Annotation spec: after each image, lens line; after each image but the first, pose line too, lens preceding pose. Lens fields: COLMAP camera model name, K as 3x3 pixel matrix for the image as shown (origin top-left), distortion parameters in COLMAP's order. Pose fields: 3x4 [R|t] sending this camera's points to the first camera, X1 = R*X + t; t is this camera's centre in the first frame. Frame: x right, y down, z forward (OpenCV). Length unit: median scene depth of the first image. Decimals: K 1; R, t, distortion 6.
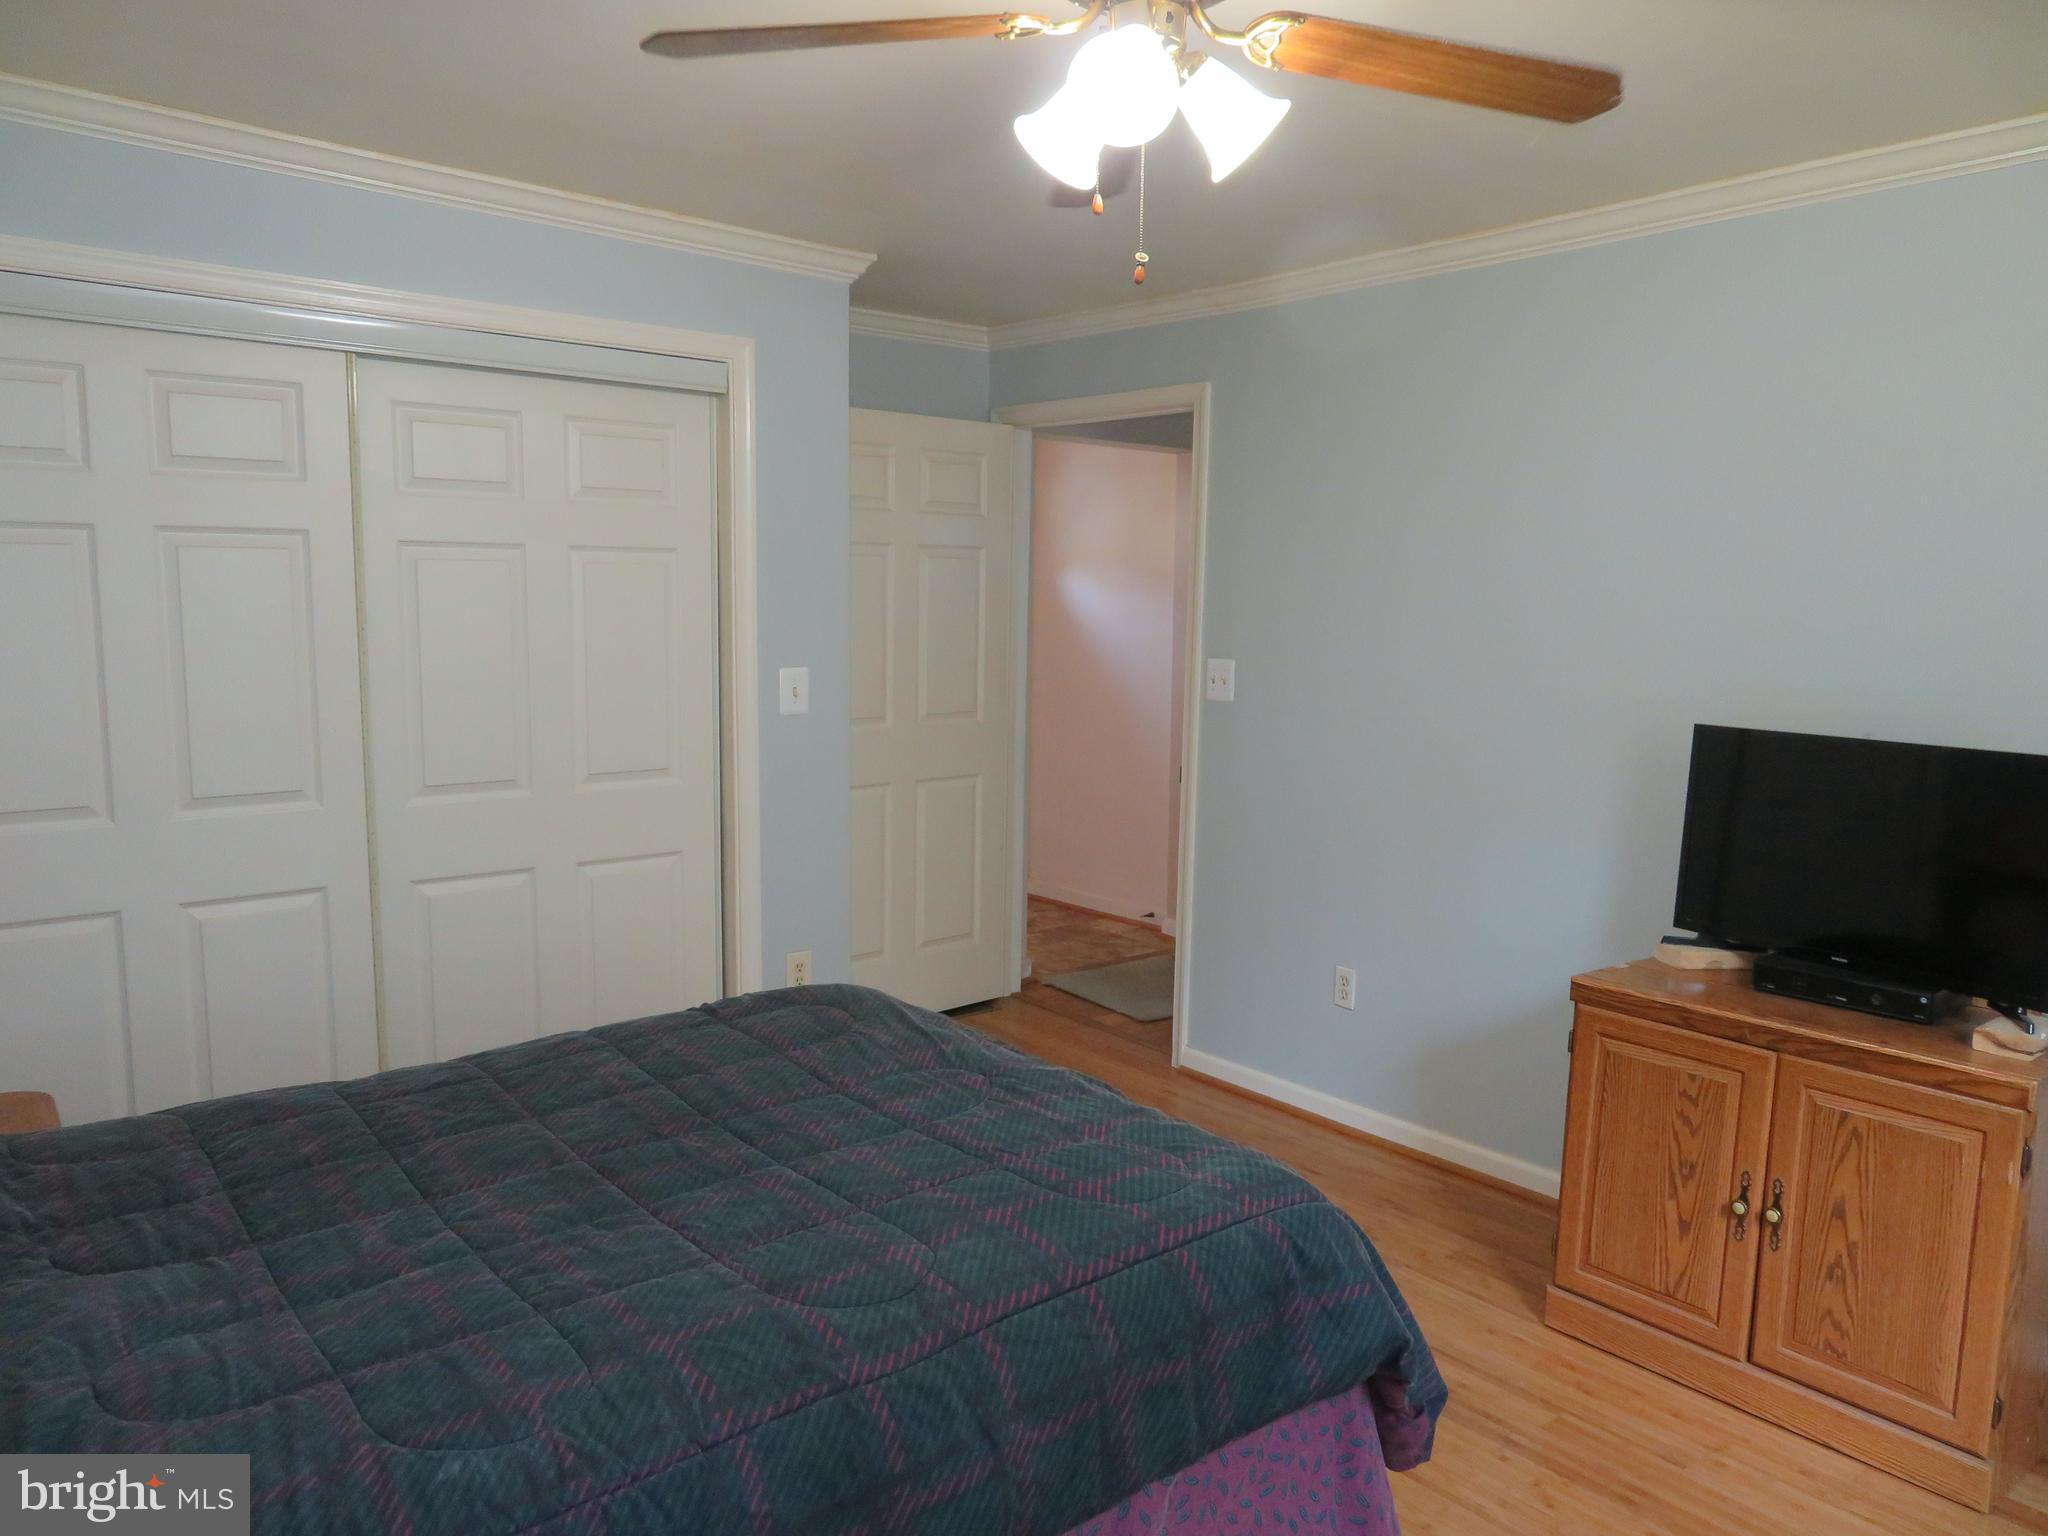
lens RADIAL K [[1459.1, 0, 1019.4], [0, 1459.1, 758.8], [0, 0, 1]] dist [-0.009698, 0.001991]
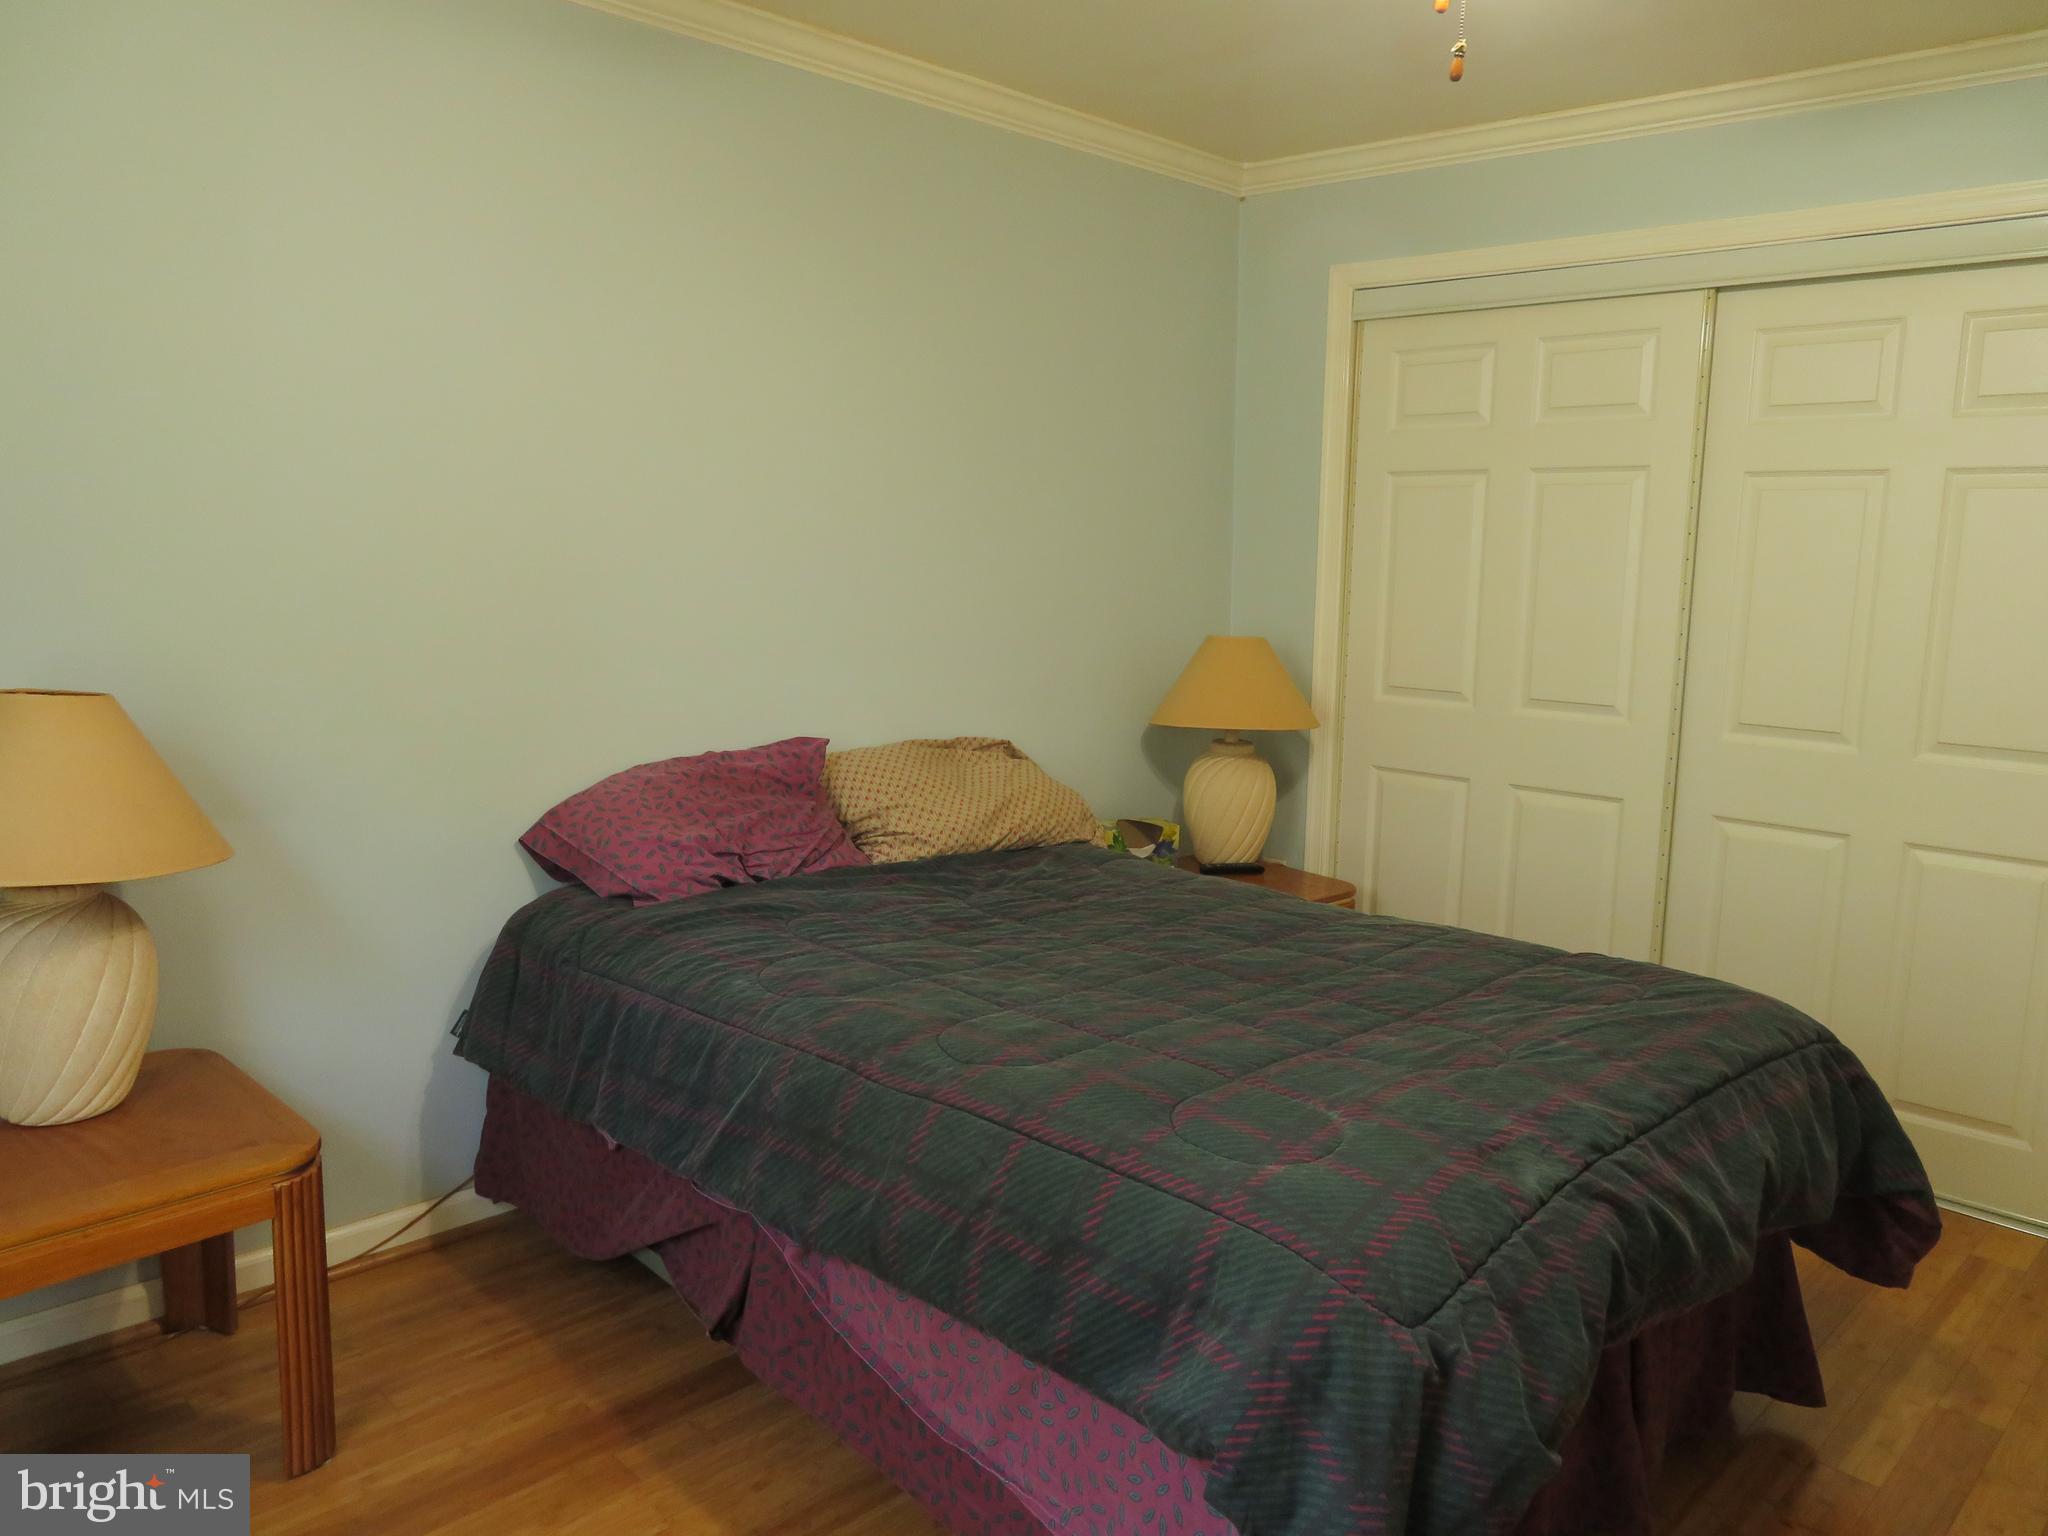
lens RADIAL K [[1459.1, 0, 1019.1], [0, 1459.1, 776.6], [0, 0, 1]] dist [-0.009698, 0.001991]
pose [[0.090480, 0.156695, -0.983494, 0.536351], [-0.123885, 0.981645, 0.145003, -0.028856], [0.988163, 0.108721, 0.108231, 0.427572]]
